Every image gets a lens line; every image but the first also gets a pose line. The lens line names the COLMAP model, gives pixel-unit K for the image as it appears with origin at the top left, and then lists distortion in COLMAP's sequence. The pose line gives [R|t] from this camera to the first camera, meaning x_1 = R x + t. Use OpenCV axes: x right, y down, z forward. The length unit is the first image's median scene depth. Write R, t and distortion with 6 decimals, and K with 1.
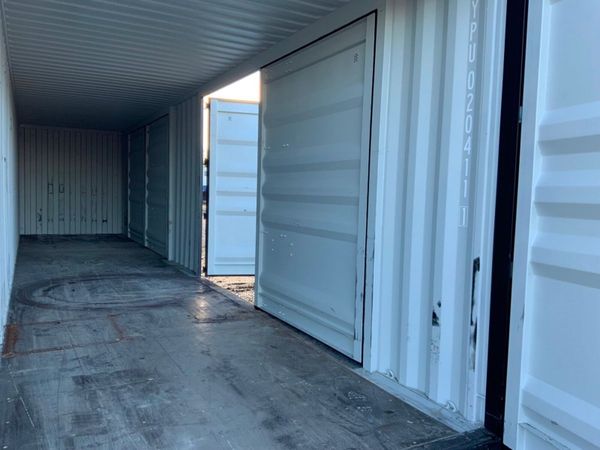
lens RADIAL K [[495.2, 0, 300.0], [0, 495.2, 225.0], [0, 0, 1]] dist [0.076688, -0.144525]
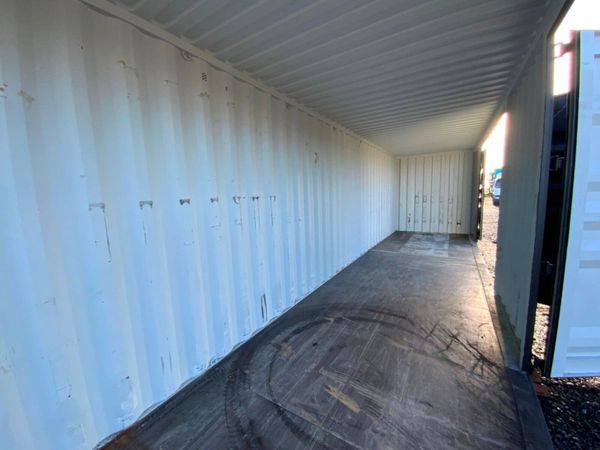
lens RADIAL K [[253.1, 0, 300.0], [0, 253.1, 225.0], [0, 0, 1]] dist [-0.000150, -0.000169]
pose [[0.512594, 0.054074, -0.856926, -0.189046], [-0.008467, 0.998285, 0.057929, -0.139946], [0.858589, -0.022438, 0.512173, 1.241228]]
